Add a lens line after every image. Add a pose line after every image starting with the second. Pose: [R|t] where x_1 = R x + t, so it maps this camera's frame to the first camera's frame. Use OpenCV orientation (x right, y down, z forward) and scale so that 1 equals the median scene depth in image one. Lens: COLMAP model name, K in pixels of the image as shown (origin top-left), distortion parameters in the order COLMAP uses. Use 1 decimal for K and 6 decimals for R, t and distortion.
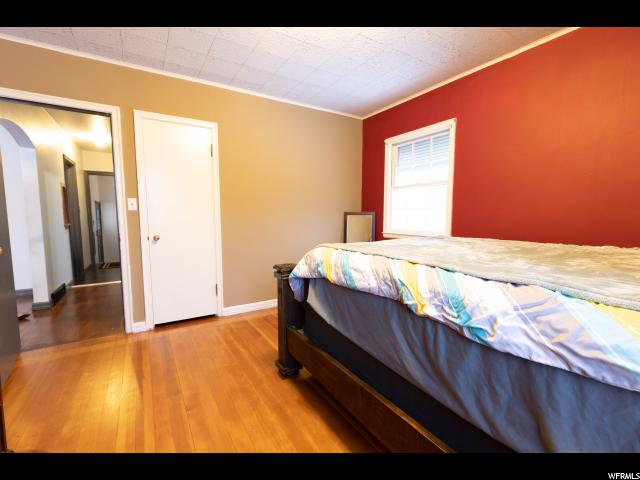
lens RADIAL K [[283.9, 0, 322.1], [0, 283.9, 240.3], [0, 0, 1]] dist [-0.000795, -0.000136]
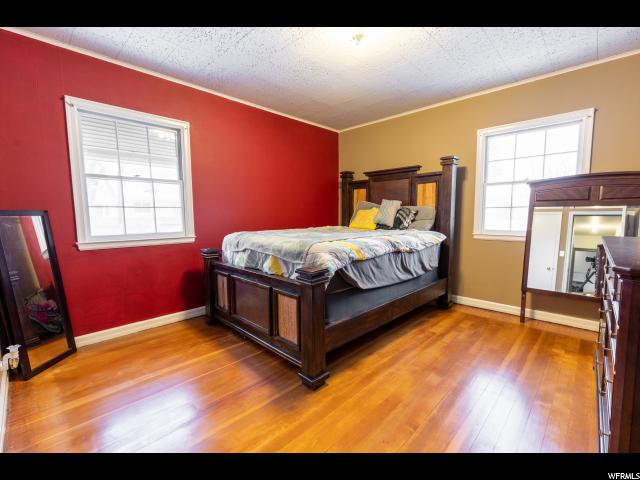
lens RADIAL K [[283.9, 0, 322.6], [0, 283.9, 241.2], [0, 0, 1]] dist [-0.000795, -0.000136]
pose [[-0.234338, -0.087753, 0.968186, -1.078706], [0.095439, 0.989030, 0.112742, -0.103472], [-0.967459, 0.118822, -0.223392, 1.241029]]
